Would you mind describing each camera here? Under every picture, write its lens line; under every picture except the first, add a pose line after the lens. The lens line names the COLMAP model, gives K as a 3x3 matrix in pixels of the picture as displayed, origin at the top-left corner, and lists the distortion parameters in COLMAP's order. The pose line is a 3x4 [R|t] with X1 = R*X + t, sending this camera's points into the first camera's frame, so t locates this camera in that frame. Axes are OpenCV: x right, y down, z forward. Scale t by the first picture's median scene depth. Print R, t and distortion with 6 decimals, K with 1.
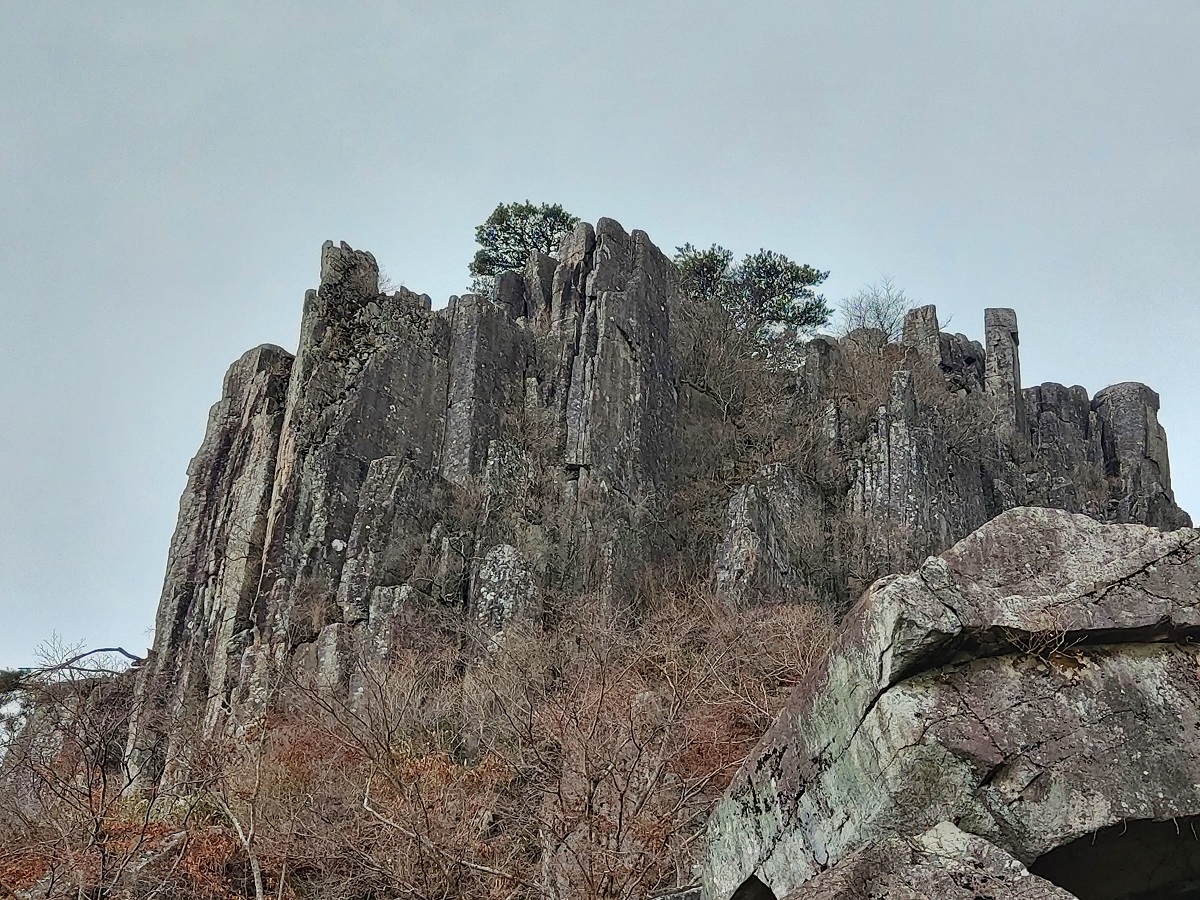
lens RADIAL K [[1645.1, 0, 683.4], [0, 1645.1, 450.3], [0, 0, 1]] dist [0.043075, 0.001330]
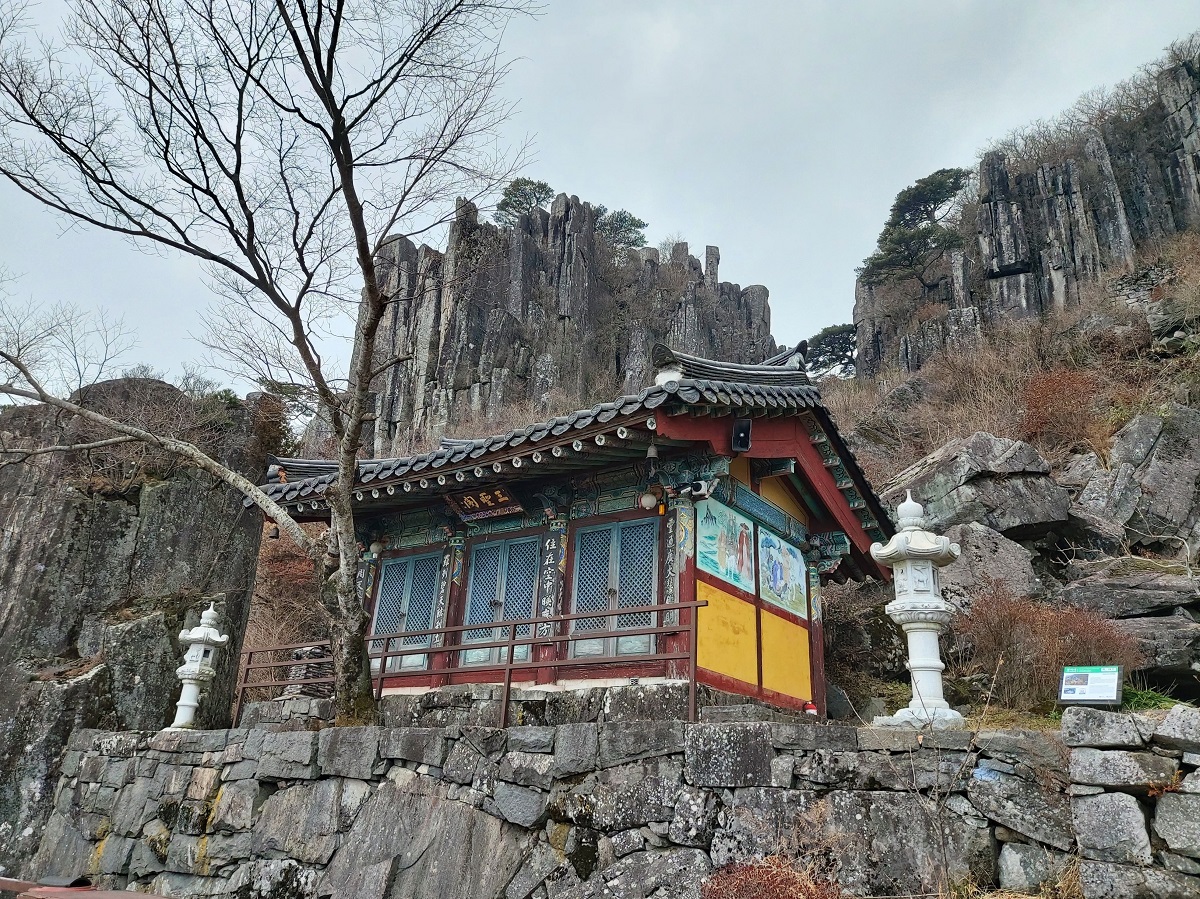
lens RADIAL K [[859.1, 0, 600.0], [0, 859.1, 449.5], [0, 0, 1]] dist [0.042315, -0.053371]
pose [[0.975206, 0.067069, 0.210892, -0.260276], [-0.110538, 0.973201, 0.201647, -0.056662], [-0.191716, -0.219959, 0.956485, -0.164593]]
